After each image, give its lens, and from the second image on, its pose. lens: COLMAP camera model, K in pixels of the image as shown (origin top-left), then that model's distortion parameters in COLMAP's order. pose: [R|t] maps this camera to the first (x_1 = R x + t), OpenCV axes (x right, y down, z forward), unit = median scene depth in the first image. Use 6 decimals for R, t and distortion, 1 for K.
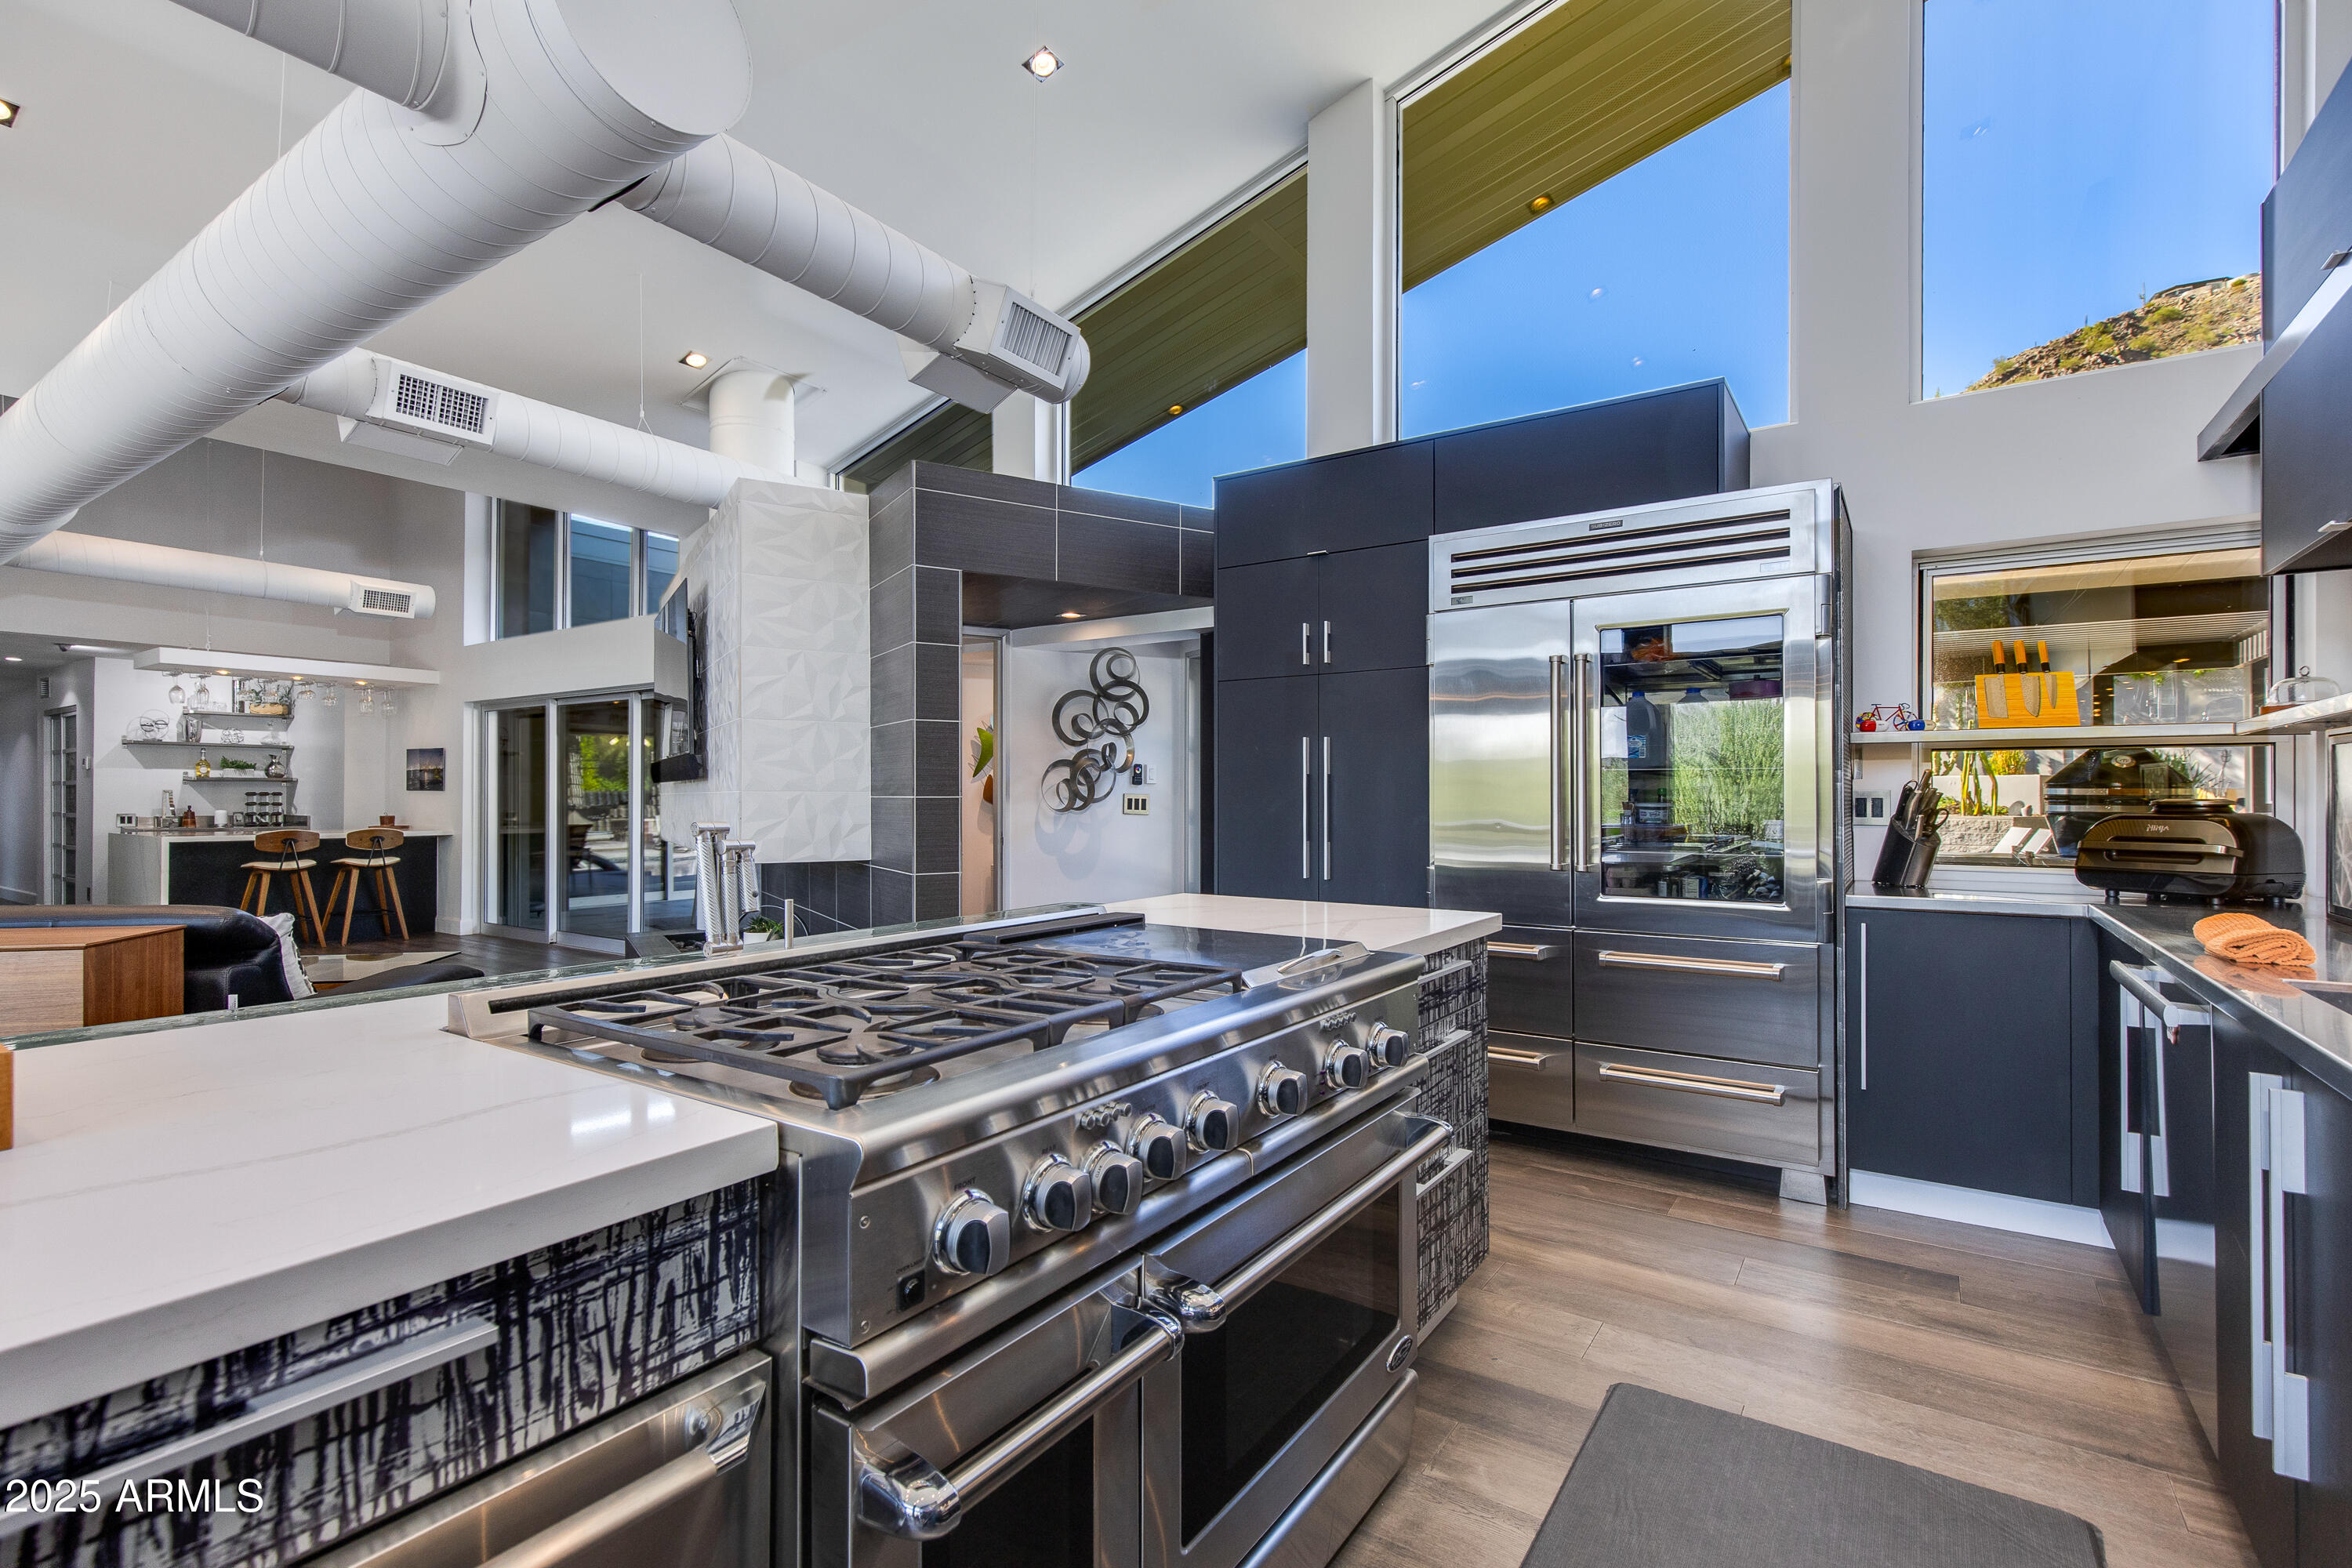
lens RADIAL K [[1071.9, 0, 1178.5], [0, 1071.9, 794.1], [0, 0, 1]] dist [0.013158, 0.000588]
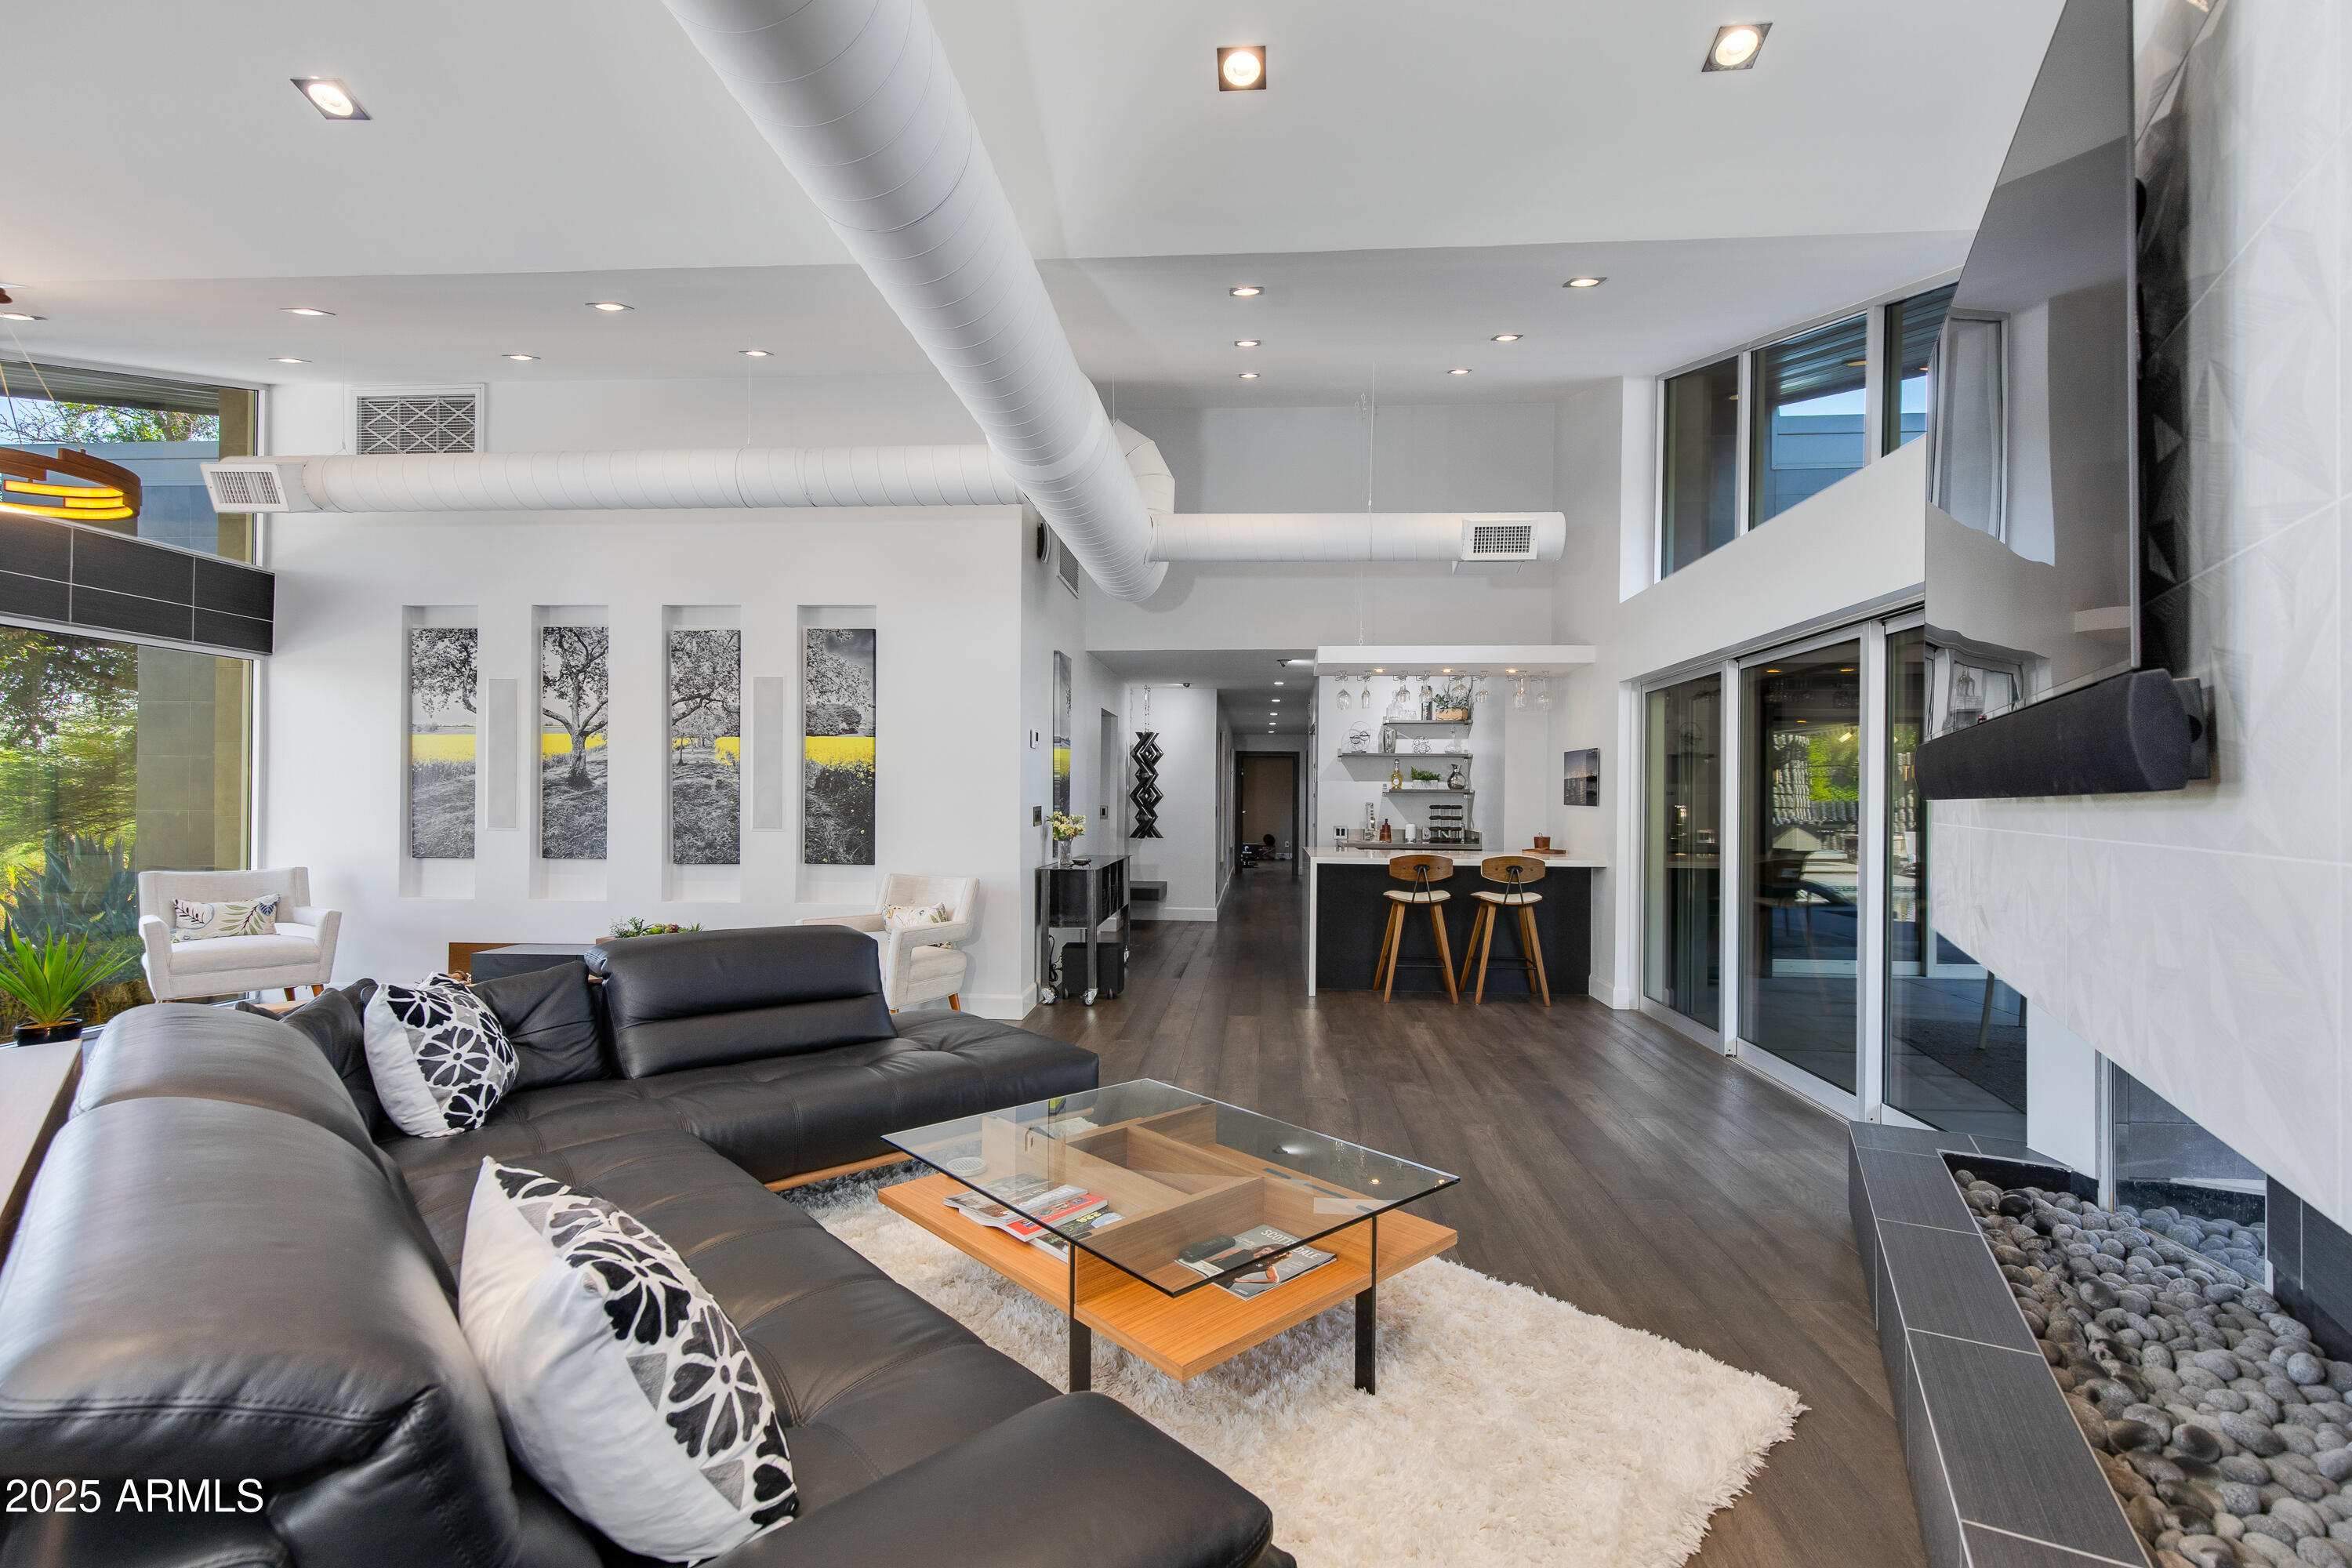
lens RADIAL K [[1071.9, 0, 1167.5], [0, 1071.9, 799.7], [0, 0, 1]] dist [0.013158, 0.000588]
pose [[0.499832, 0.005771, -0.866103, -0.184338], [-0.008460, 0.999963, 0.001780, -0.006410], [0.866081, 0.006438, 0.499862, 0.364063]]
